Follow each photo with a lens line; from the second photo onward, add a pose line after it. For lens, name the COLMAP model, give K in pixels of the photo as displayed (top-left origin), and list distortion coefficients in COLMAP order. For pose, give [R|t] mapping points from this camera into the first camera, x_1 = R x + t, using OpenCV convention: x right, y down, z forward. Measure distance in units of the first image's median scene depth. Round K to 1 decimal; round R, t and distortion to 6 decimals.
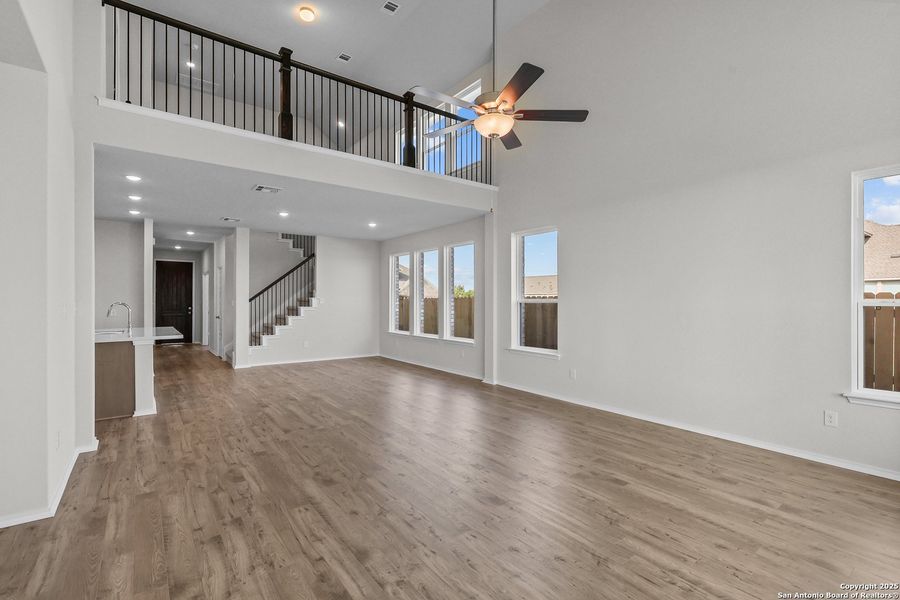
lens RADIAL K [[412.3, 0, 443.2], [0, 412.3, 300.9], [0, 0, 1]] dist [-0.006746, 0.003700]
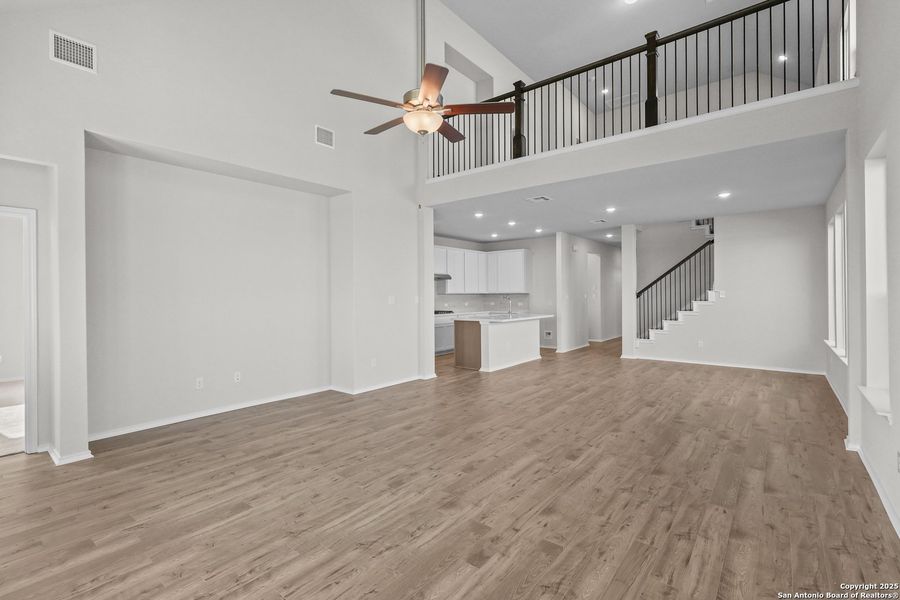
lens RADIAL K [[412.3, 0, 454.3], [0, 412.3, 291.5], [0, 0, 1]] dist [-0.006746, 0.003700]
pose [[0.265643, -0.010629, -0.964013, 0.694510], [0.003894, 0.999943, -0.009952, 0.001121], [0.964064, -0.001111, 0.265669, 0.501266]]
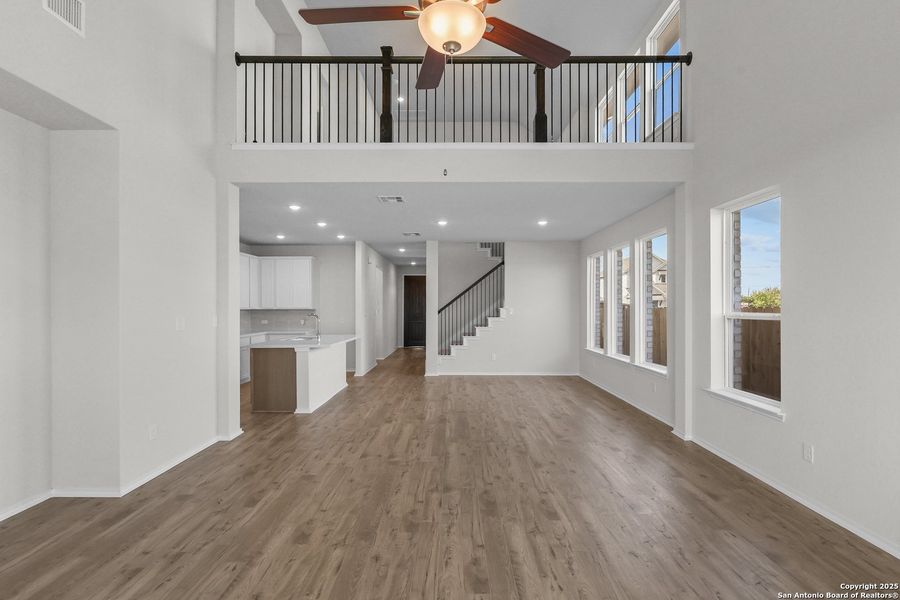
lens RADIAL K [[412.3, 0, 452.2], [0, 412.3, 308.7], [0, 0, 1]] dist [-0.006746, 0.003700]
pose [[0.804642, 0.001514, -0.593758, 0.294544], [0.000287, 0.999996, 0.002938, -0.016839], [0.593760, -0.002534, 0.804638, 0.327232]]
